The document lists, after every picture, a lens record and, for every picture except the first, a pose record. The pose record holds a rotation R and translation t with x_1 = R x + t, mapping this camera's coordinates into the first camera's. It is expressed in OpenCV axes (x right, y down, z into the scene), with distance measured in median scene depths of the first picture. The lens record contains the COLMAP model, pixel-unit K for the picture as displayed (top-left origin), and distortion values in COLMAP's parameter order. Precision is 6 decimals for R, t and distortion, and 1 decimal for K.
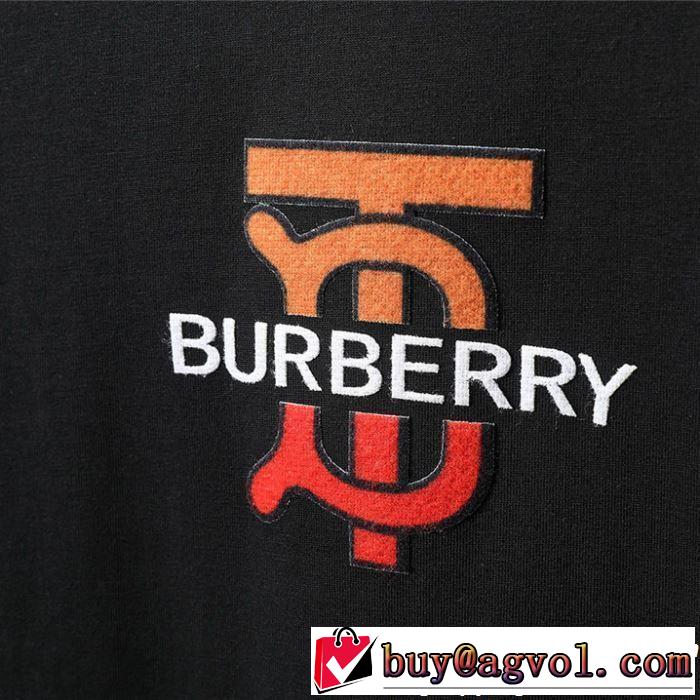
lens RADIAL K [[1978.8, 0, 350.4], [0, 1978.8, 347.7], [0, 0, 1]] dist [0.096517, 0.000000]
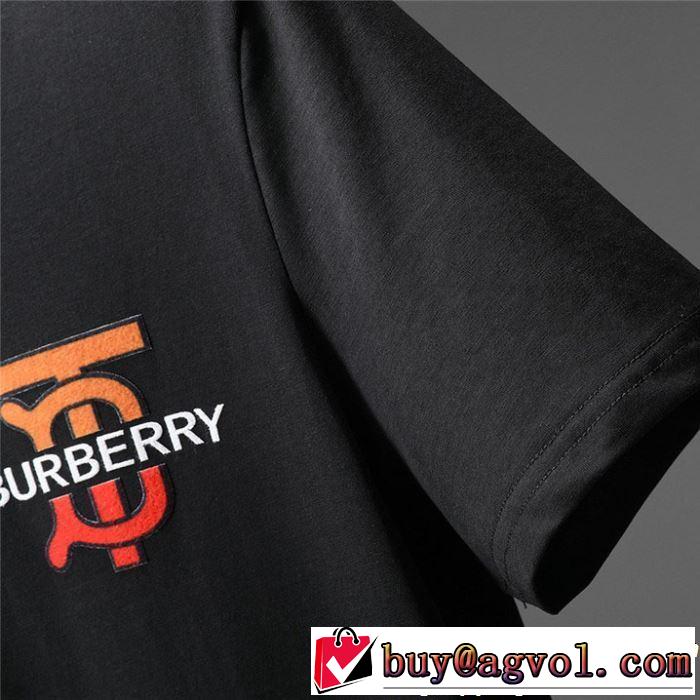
lens RADIAL K [[1978.8, 0, 352.3], [0, 1978.8, 351.0], [0, 0, 1]] dist [0.096517, 0.000000]
pose [[0.934518, -0.311511, 0.172151, -0.047780], [0.340715, 0.922840, -0.179663, 0.327502], [-0.102901, 0.226553, 0.968548, -0.811407]]
